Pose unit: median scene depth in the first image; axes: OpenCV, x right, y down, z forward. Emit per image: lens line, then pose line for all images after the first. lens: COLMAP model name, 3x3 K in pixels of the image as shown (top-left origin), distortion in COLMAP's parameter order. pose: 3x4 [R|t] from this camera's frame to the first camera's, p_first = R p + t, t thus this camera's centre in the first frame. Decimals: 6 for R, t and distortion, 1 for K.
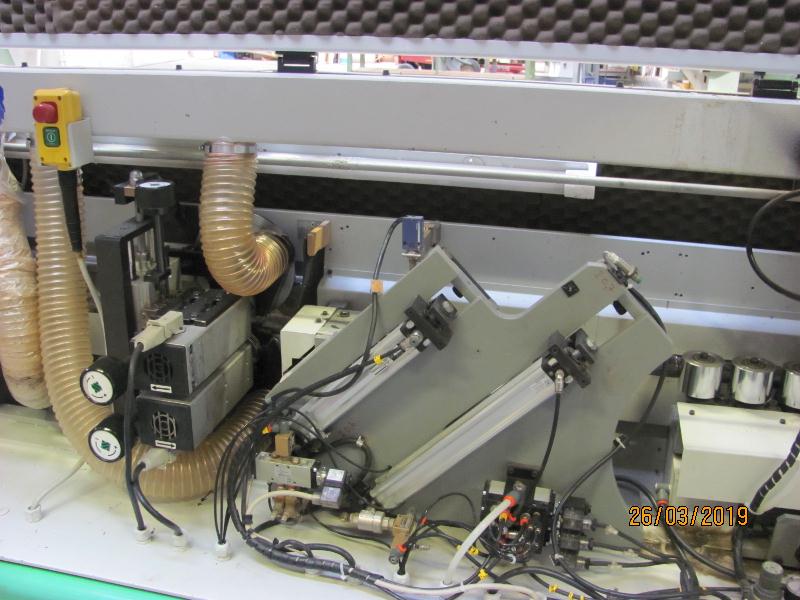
lens RADIAL K [[843.7, 0, 400.9], [0, 843.7, 375.7], [0, 0, 1]] dist [-0.126250, 0.043924]
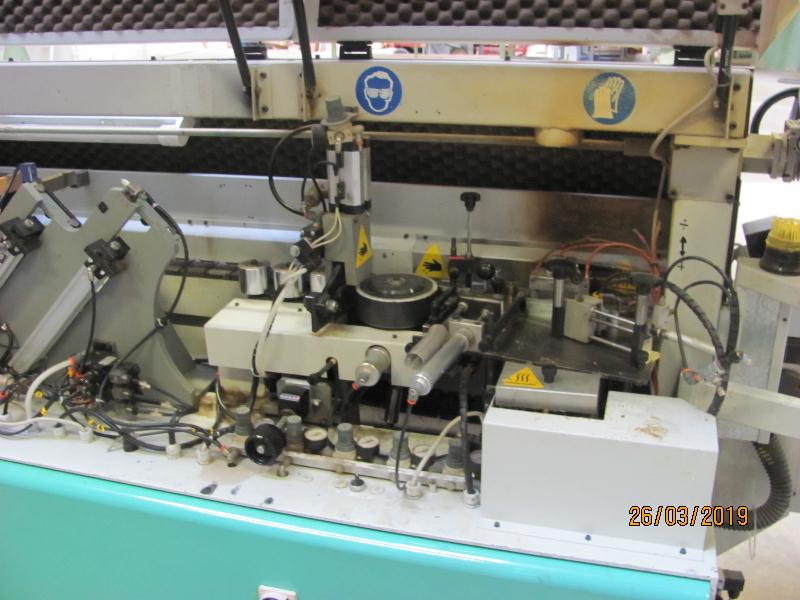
lens RADIAL K [[843.7, 0, 400.9], [0, 843.7, 375.7], [0, 0, 1]] dist [-0.126250, 0.043924]
pose [[0.996197, 0.006140, -0.086911, 0.704027], [-0.004917, 0.999886, 0.014278, 0.133010], [0.086989, -0.013796, 0.996114, -0.284882]]
